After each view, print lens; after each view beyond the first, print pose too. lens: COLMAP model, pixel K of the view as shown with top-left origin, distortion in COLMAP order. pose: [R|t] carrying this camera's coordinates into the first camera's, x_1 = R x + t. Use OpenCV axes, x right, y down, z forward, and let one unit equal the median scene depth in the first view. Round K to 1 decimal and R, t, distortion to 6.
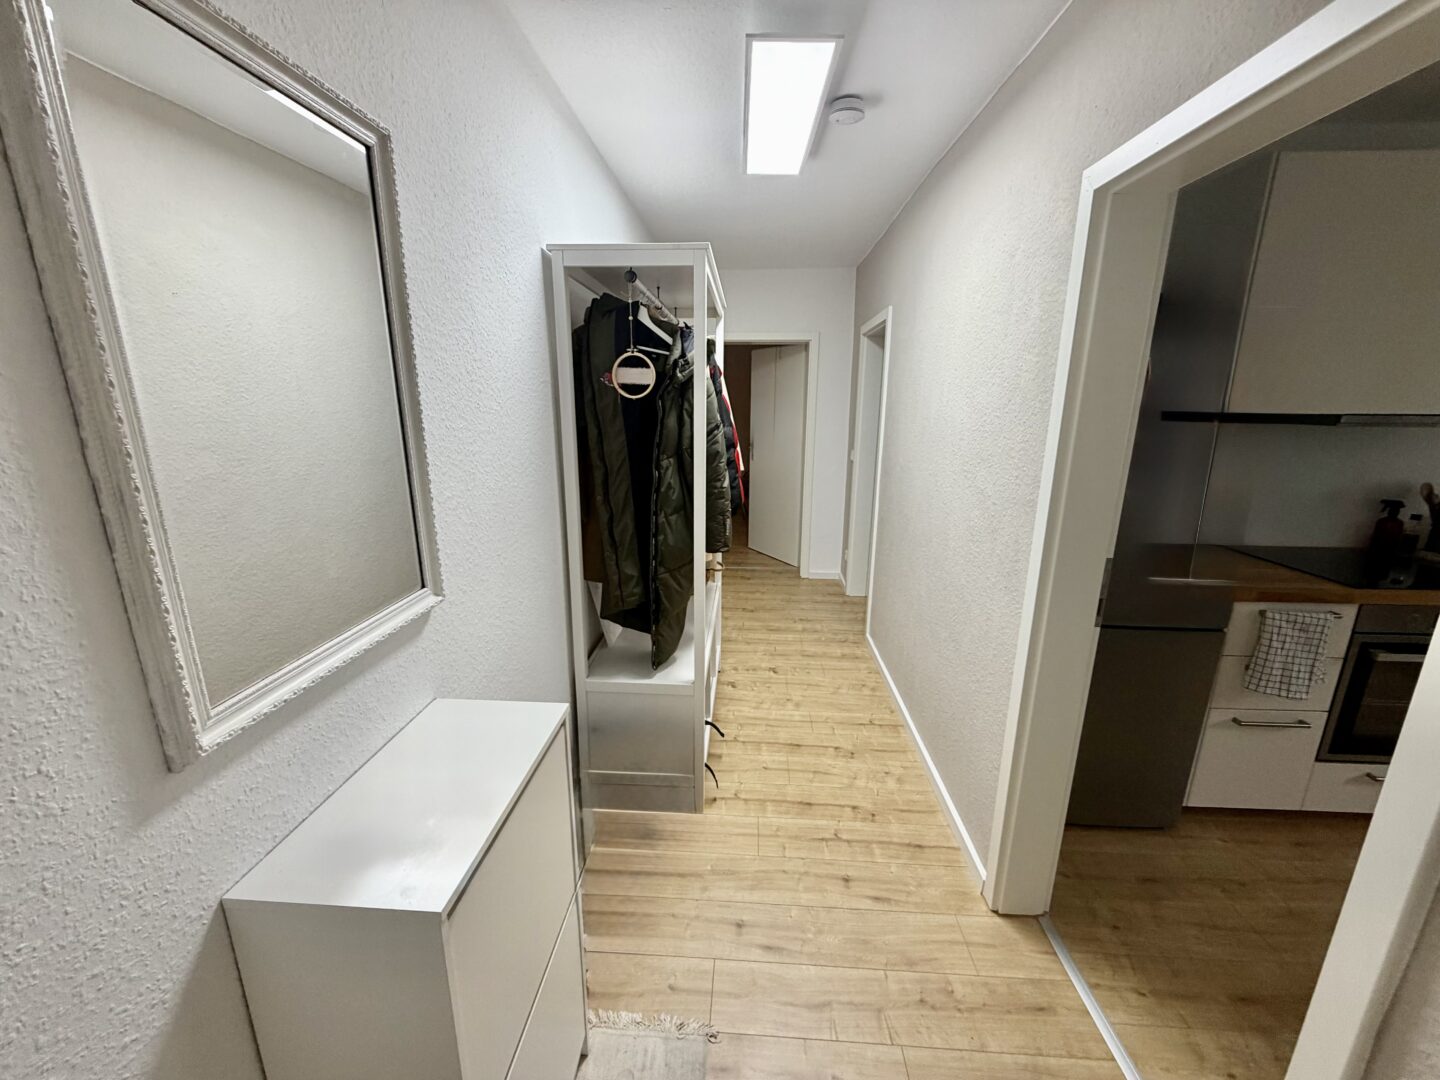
lens RADIAL K [[571.2, 0, 713.6], [0, 571.2, 543.0], [0, 0, 1]] dist [-0.001193, 0.000298]
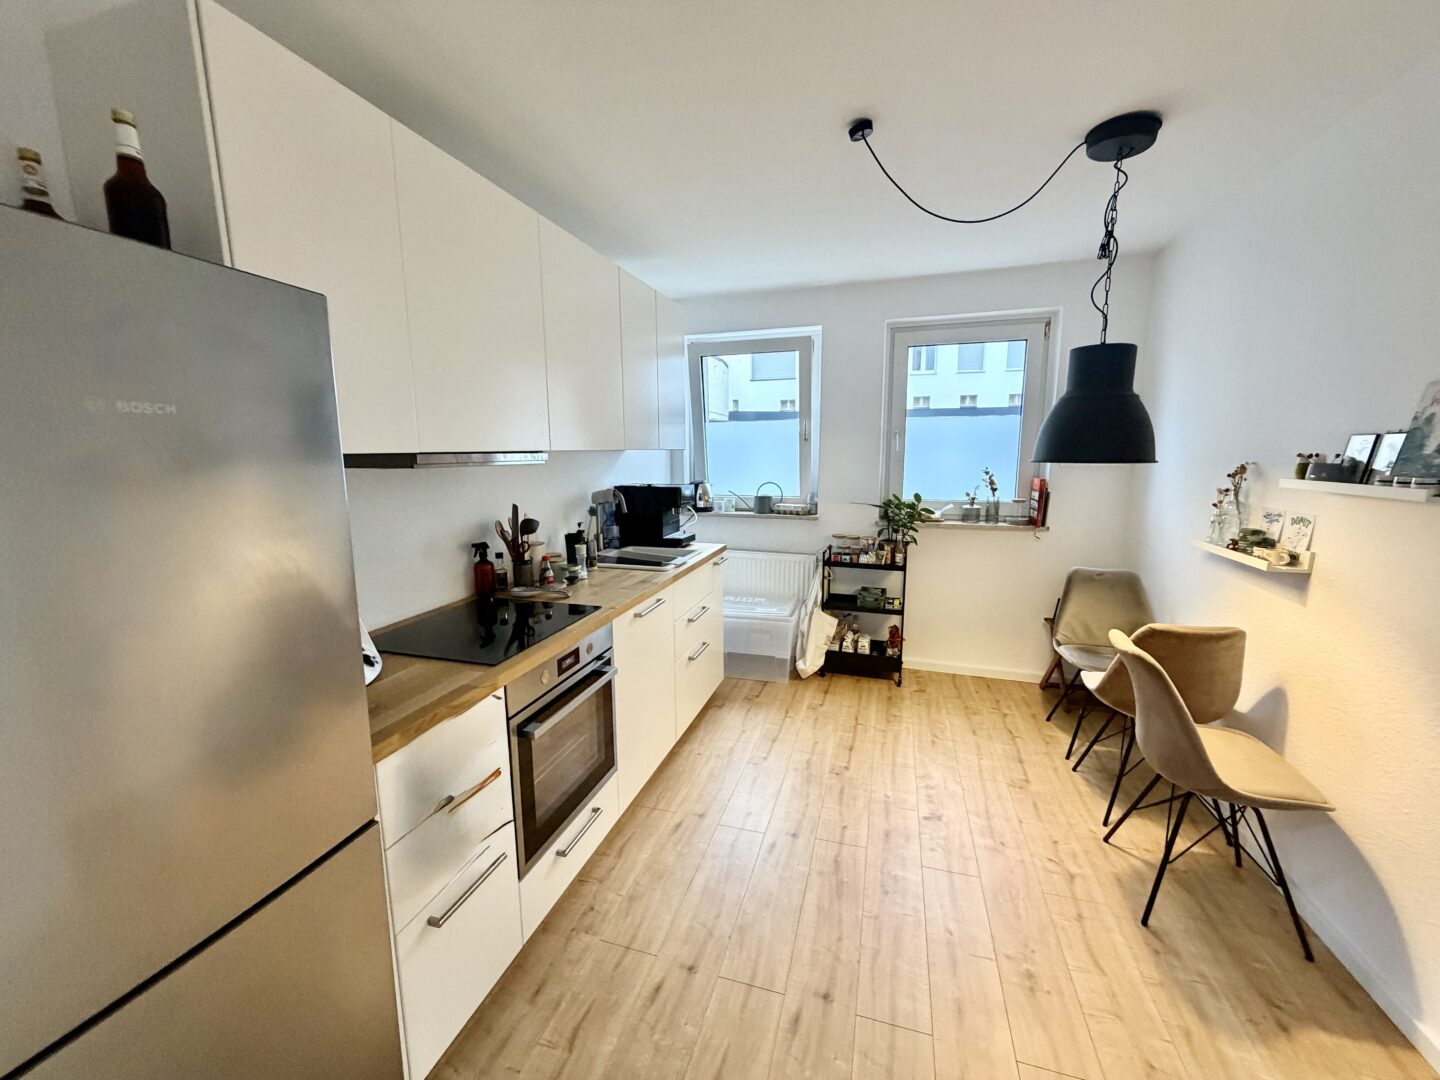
lens RADIAL K [[571.2, 0, 714.6], [0, 571.2, 543.6], [0, 0, 1]] dist [-0.001193, 0.000298]
pose [[0.247994, -0.163794, 0.954814, 0.393531], [0.240779, 0.965097, 0.103021, -0.078987], [-0.938363, 0.204351, 0.278777, 0.380371]]
